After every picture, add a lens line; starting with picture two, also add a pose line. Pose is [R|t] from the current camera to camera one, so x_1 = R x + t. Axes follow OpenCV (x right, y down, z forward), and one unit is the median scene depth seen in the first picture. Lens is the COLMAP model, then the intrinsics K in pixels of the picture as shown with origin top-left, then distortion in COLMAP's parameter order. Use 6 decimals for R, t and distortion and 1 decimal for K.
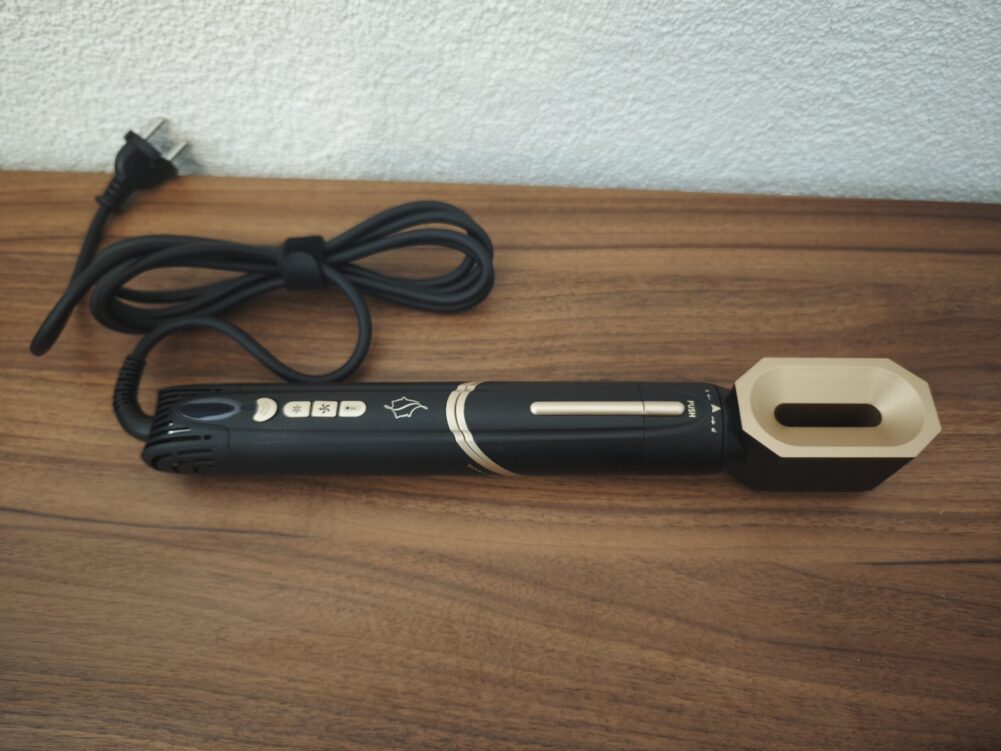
lens RADIAL K [[712.6, 0, 506.4], [0, 712.6, 376.9], [0, 0, 1]] dist [-0.016280, -0.003542]
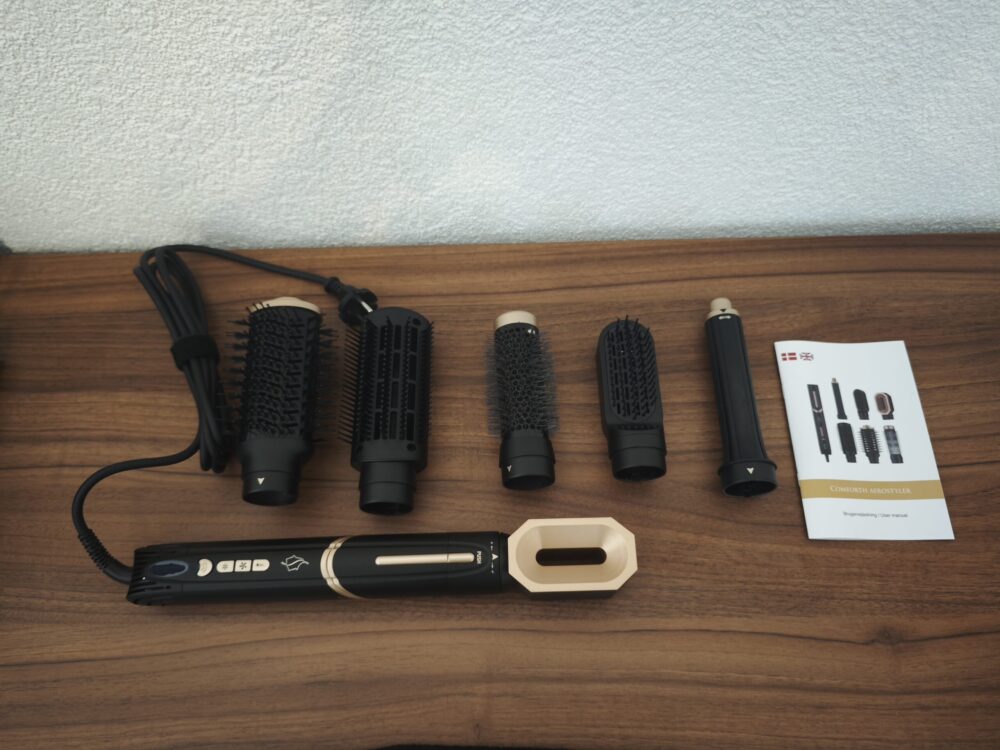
lens RADIAL K [[711.9, 0, 497.1], [0, 711.9, 384.5], [0, 0, 1]] dist [-0.016280, -0.003542]
pose [[0.998065, -0.062148, 0.002191, -0.195630], [0.061882, 0.996046, 0.063736, -0.094637], [-0.006144, -0.063477, 0.997964, -0.594751]]
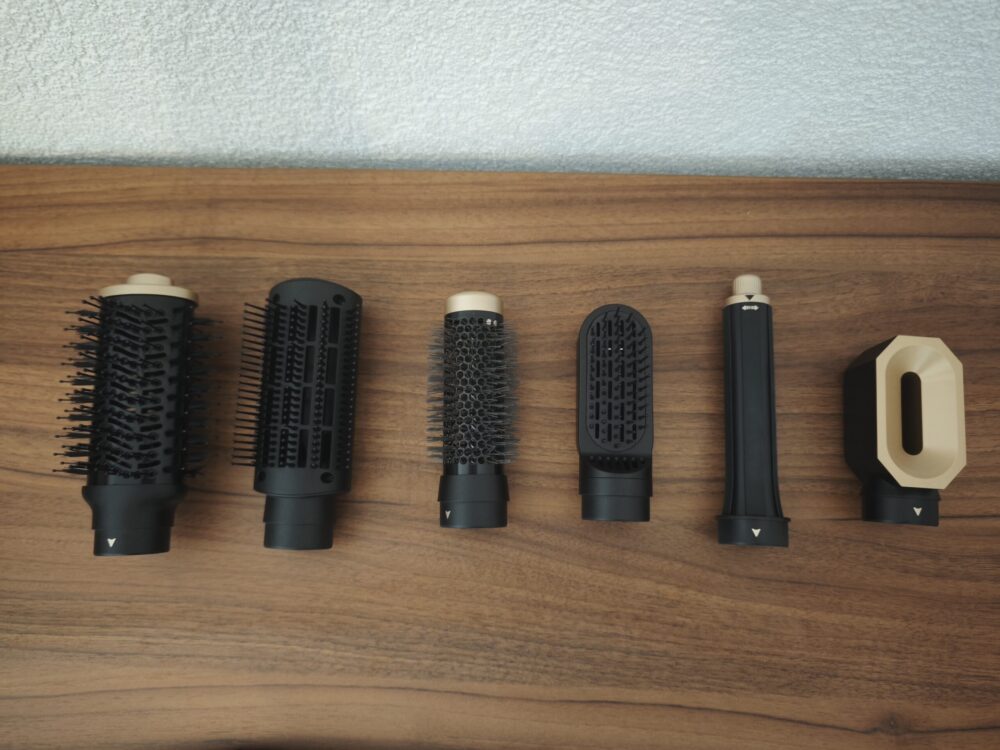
lens RADIAL K [[711.9, 0, 500.8], [0, 711.9, 376.7], [0, 0, 1]] dist [-0.016280, -0.003542]
pose [[0.999440, -0.019556, -0.027145, -0.061713], [0.027278, 0.946087, 0.322761, -0.399841], [0.019369, -0.323321, 0.946091, -0.171721]]
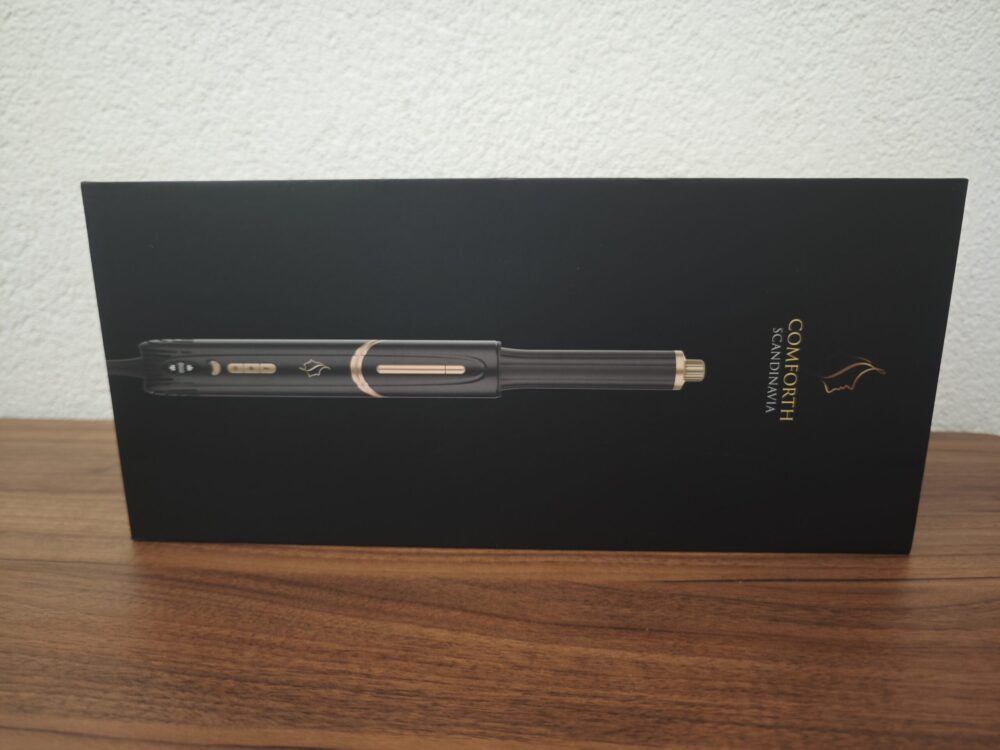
lens RADIAL K [[711.9, 0, 502.1], [0, 711.9, 362.7], [0, 0, 1]] dist [-0.016280, -0.003542]
pose [[0.999978, 0.001167, -0.006529, 0.262753], [-0.005620, 0.671945, -0.740580, 0.739558], [0.003523, 0.740600, 0.671937, 0.067596]]
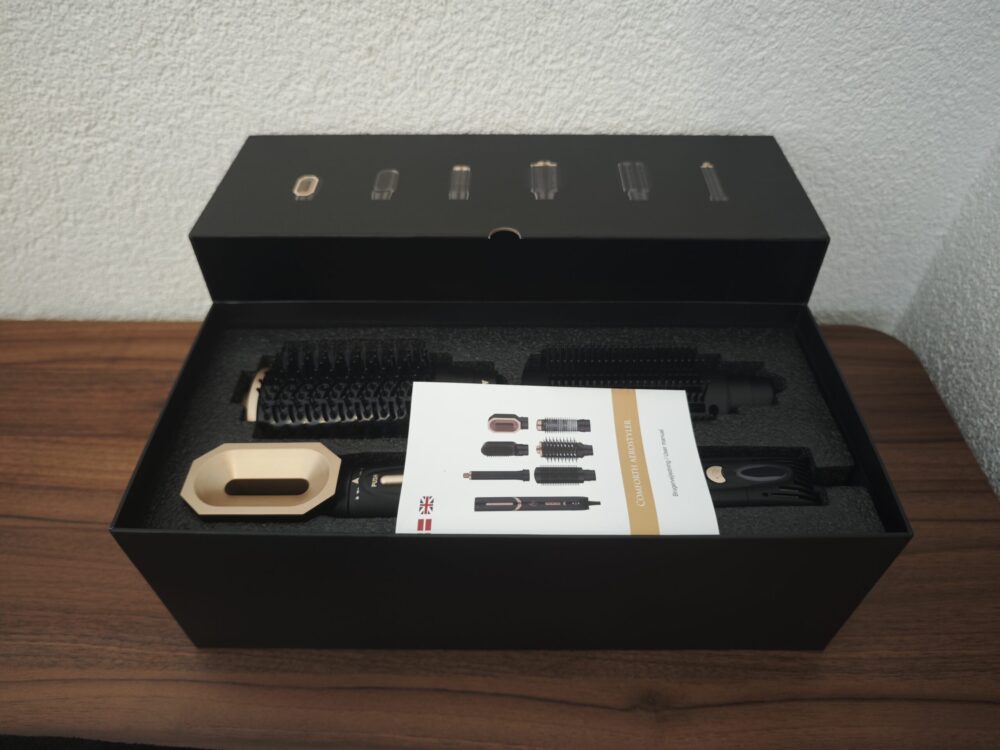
lens RADIAL K [[711.9, 0, 511.9], [0, 711.9, 372.0], [0, 0, 1]] dist [-0.016280, -0.003542]
pose [[0.999256, -0.024164, 0.030060, 0.282729], [0.031553, 0.960390, -0.276866, 0.321585], [-0.022179, 0.277609, 0.960438, -0.539549]]
